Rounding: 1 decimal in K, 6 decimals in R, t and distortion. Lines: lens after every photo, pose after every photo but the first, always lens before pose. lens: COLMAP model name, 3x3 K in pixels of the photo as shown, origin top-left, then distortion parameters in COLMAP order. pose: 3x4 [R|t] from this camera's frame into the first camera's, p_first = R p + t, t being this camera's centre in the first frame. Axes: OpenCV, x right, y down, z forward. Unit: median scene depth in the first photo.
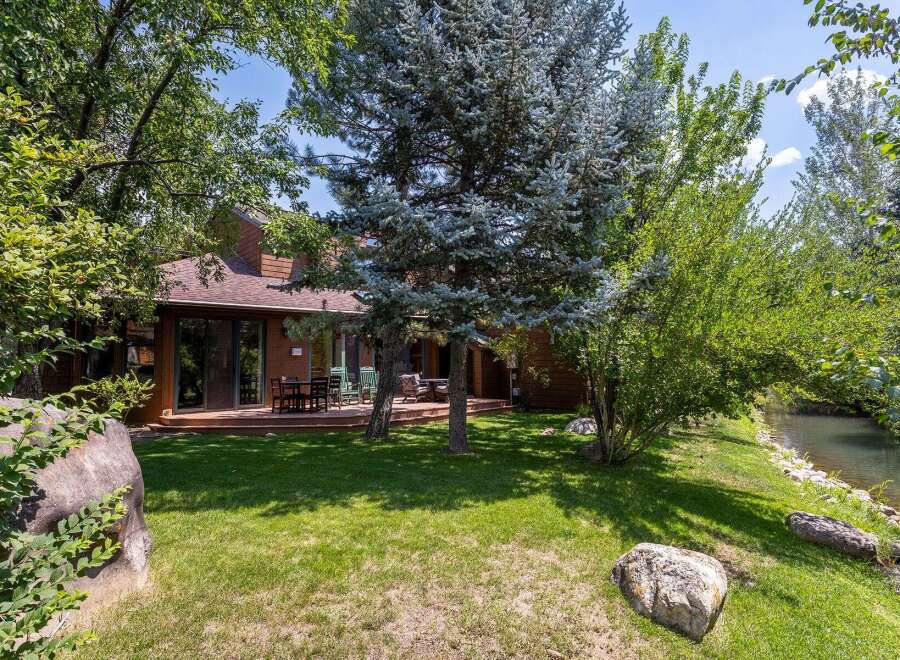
lens RADIAL K [[478.1, 0, 442.0], [0, 478.1, 328.5], [0, 0, 1]] dist [-0.015191, 0.009598]
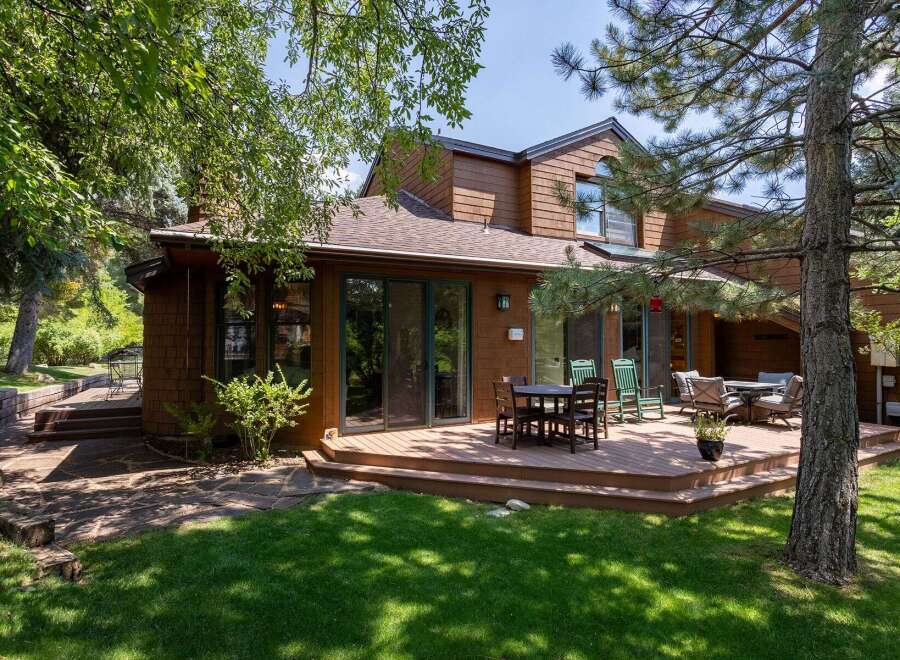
lens RADIAL K [[478.1, 0, 442.0], [0, 478.1, 328.5], [0, 0, 1]] dist [-0.015191, 0.009598]
pose [[0.957310, 0.008482, -0.288937, -0.683964], [0.006047, 0.998763, 0.049353, 0.032594], [0.288999, -0.048993, 0.956075, 1.188646]]
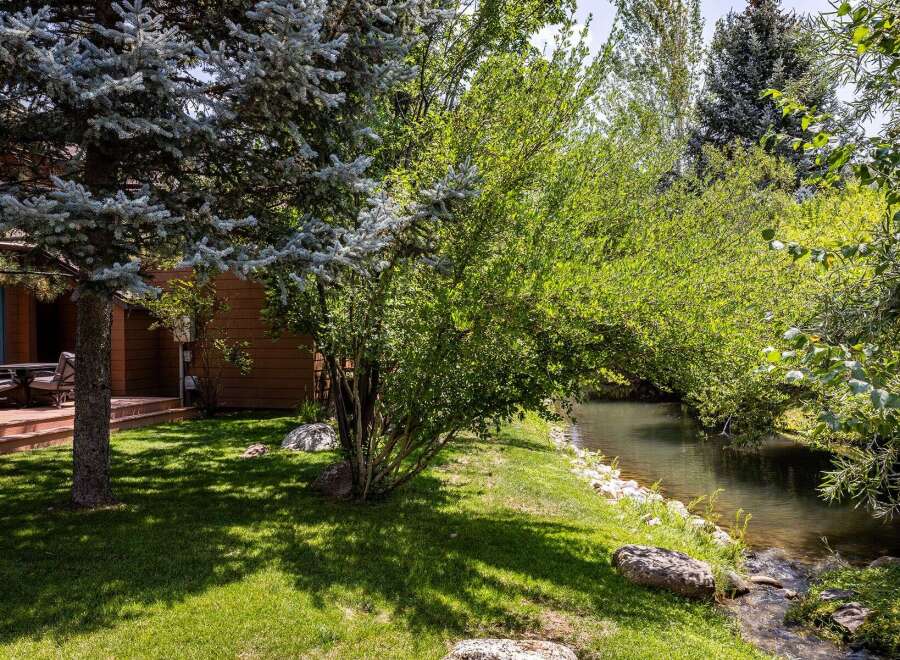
lens RADIAL K [[799.5, 0, 450.0], [0, 799.5, 330.0], [0, 0, 1]] dist [0.009424, 0.012322]
pose [[0.888414, -0.002570, 0.459037, -0.028856], [-0.030408, 0.997459, 0.064435, -0.004706], [-0.458036, -0.071203, 0.886078, 0.063232]]
